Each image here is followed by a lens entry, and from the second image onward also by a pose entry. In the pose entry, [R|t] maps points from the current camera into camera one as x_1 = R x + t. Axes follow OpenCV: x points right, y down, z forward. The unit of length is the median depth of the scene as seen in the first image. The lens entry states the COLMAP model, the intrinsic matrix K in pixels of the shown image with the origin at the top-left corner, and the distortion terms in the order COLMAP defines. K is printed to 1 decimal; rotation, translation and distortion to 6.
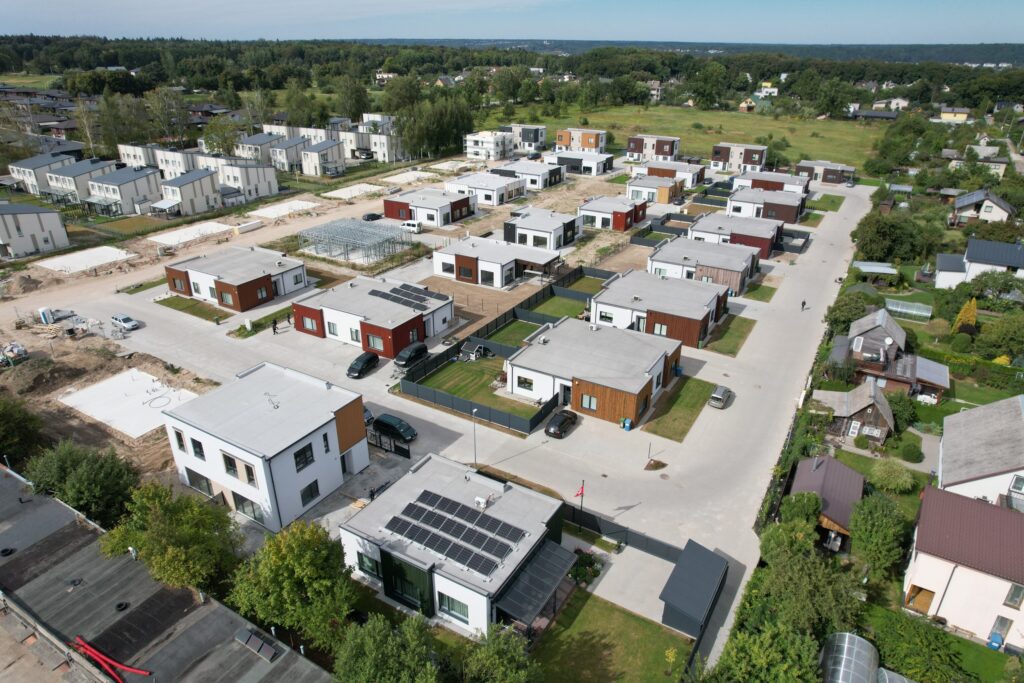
lens RADIAL K [[656.2, 0, 508.7], [0, 656.2, 345.4], [0, 0, 1]] dist [-0.068461, 0.055994]
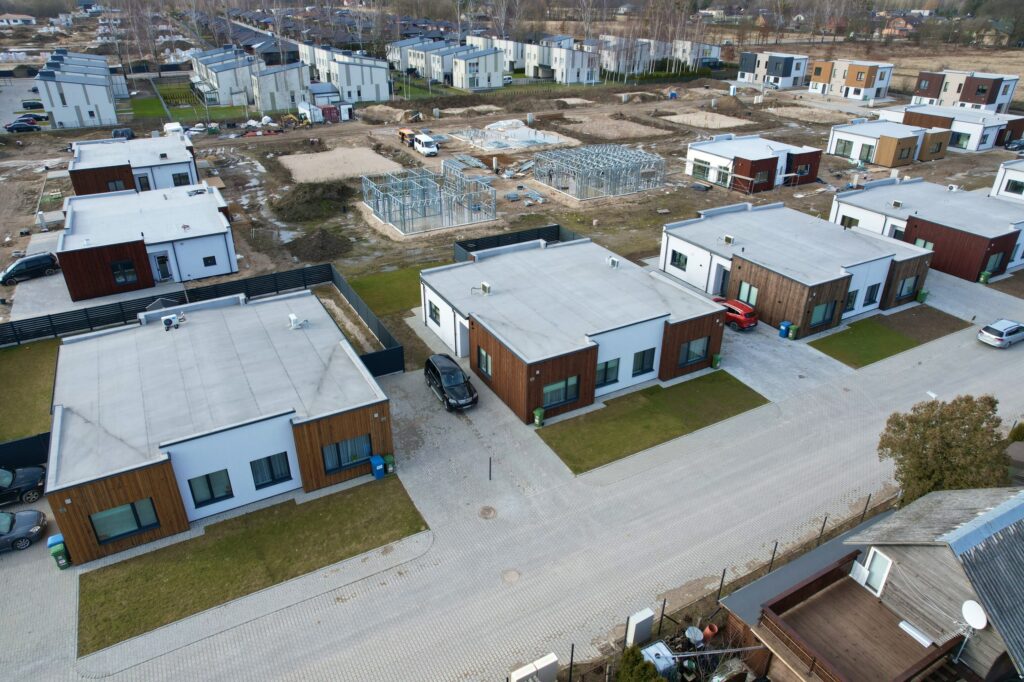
lens RADIAL K [[656.2, 0, 487.3], [0, 656.2, 351.2], [0, 0, 1]] dist [-0.068461, 0.055994]
pose [[0.856783, 0.247895, -0.452184, 0.392824], [-0.215200, 0.968751, 0.123331, -0.079971], [0.468627, -0.008358, 0.883357, 0.515795]]
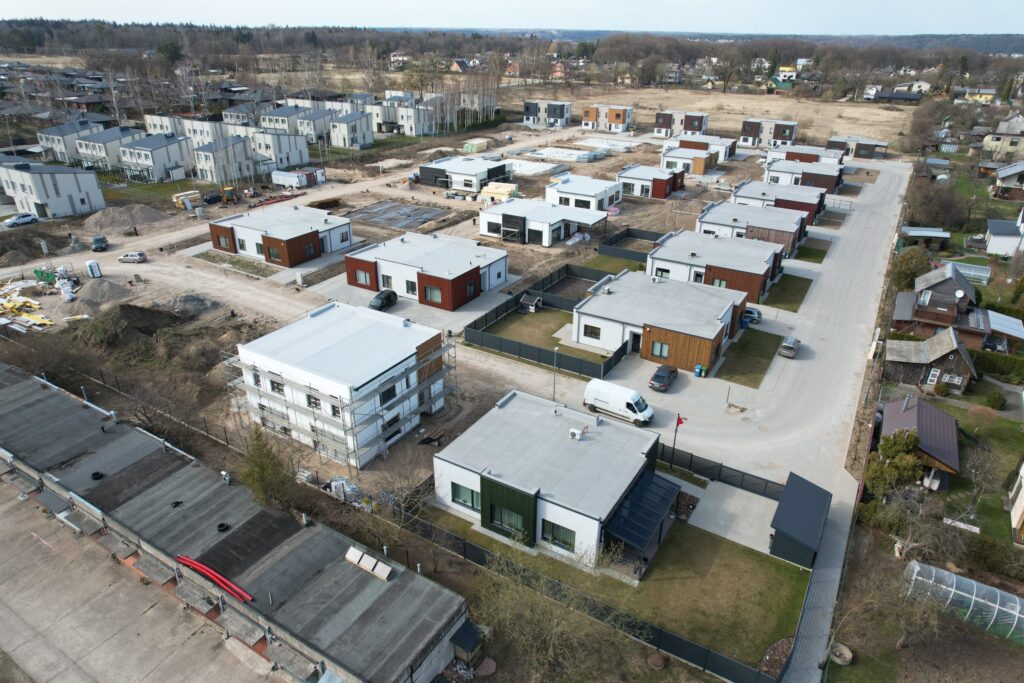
lens RADIAL K [[656.2, 0, 513.9], [0, 656.2, 339.7], [0, 0, 1]] dist [-0.068461, 0.055994]
pose [[0.999978, 0.006211, -0.002309, -0.066086], [-0.006193, 0.999953, 0.007469, 0.046145], [0.002355, -0.007455, 0.999969, 0.014356]]
